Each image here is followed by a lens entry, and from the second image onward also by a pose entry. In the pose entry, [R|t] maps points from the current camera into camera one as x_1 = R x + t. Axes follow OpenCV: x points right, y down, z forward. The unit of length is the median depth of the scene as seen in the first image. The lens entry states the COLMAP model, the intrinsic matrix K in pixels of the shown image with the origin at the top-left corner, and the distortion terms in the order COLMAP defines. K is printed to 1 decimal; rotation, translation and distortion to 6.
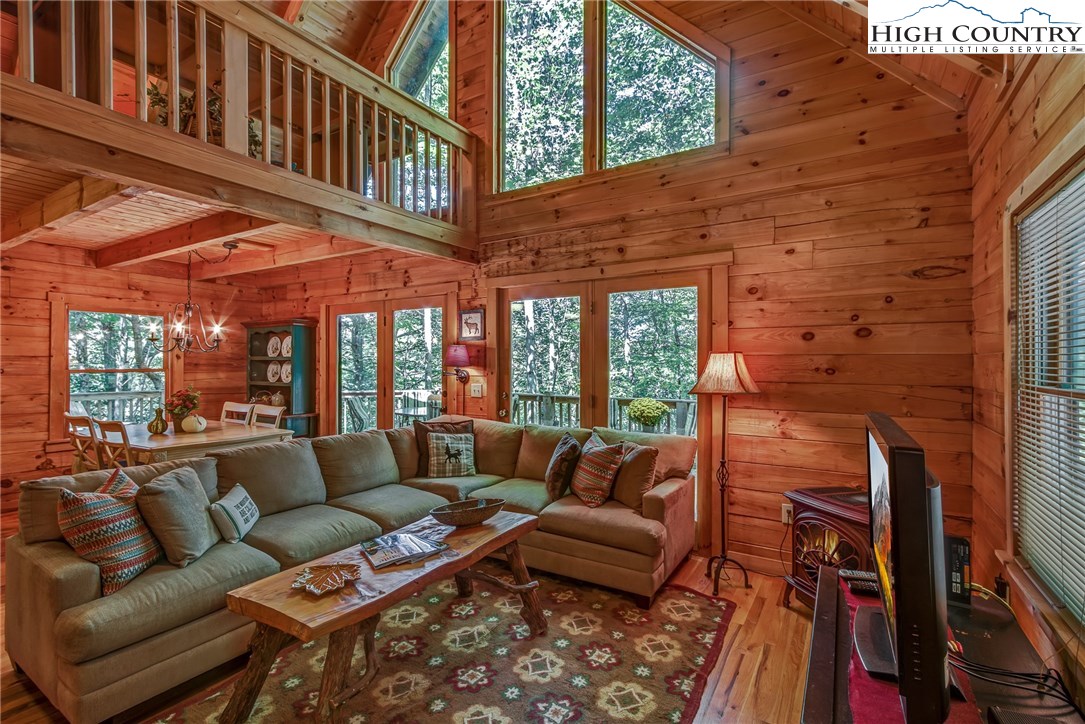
lens RADIAL K [[495.4, 0, 535.2], [0, 495.4, 359.9], [0, 0, 1]] dist [0.002265, 0.000426]
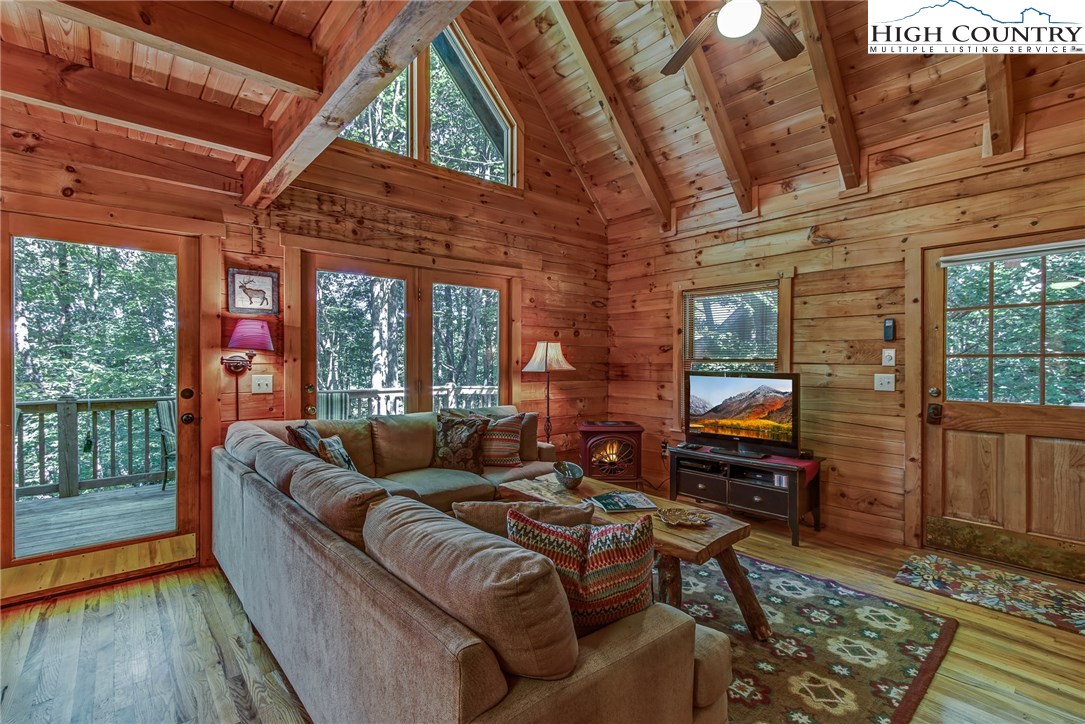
lens RADIAL K [[499.7, 0, 545.1], [0, 499.7, 364.8], [0, 0, 1]] dist [0.002162, 0.001237]
pose [[0.279127, -0.011662, 0.960183, -0.831079], [-0.004831, 0.999897, 0.013548, 0.025880], [-0.960242, -0.008421, 0.279042, 0.478045]]
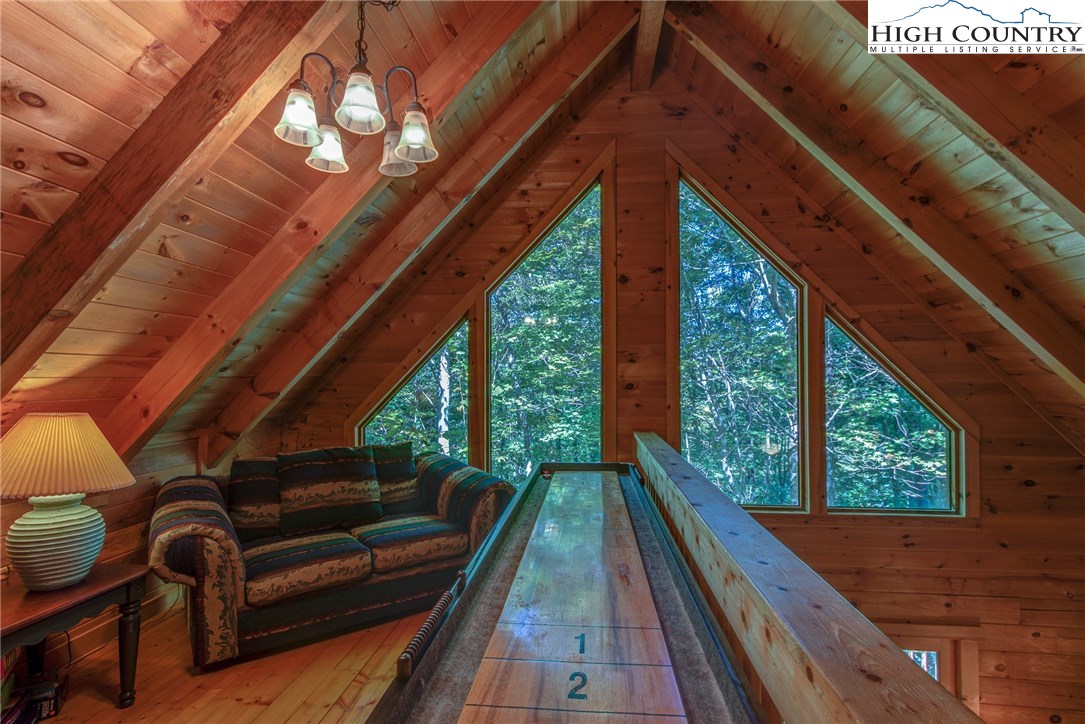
lens RADIAL K [[499.7, 0, 545.1], [0, 499.7, 364.8], [0, 0, 1]] dist [0.002162, 0.001237]
pose [[0.896232, 0.005641, 0.443550, -0.741607], [0.000340, 0.999910, -0.013404, -0.646715], [-0.443586, 0.012164, 0.896149, 0.419530]]
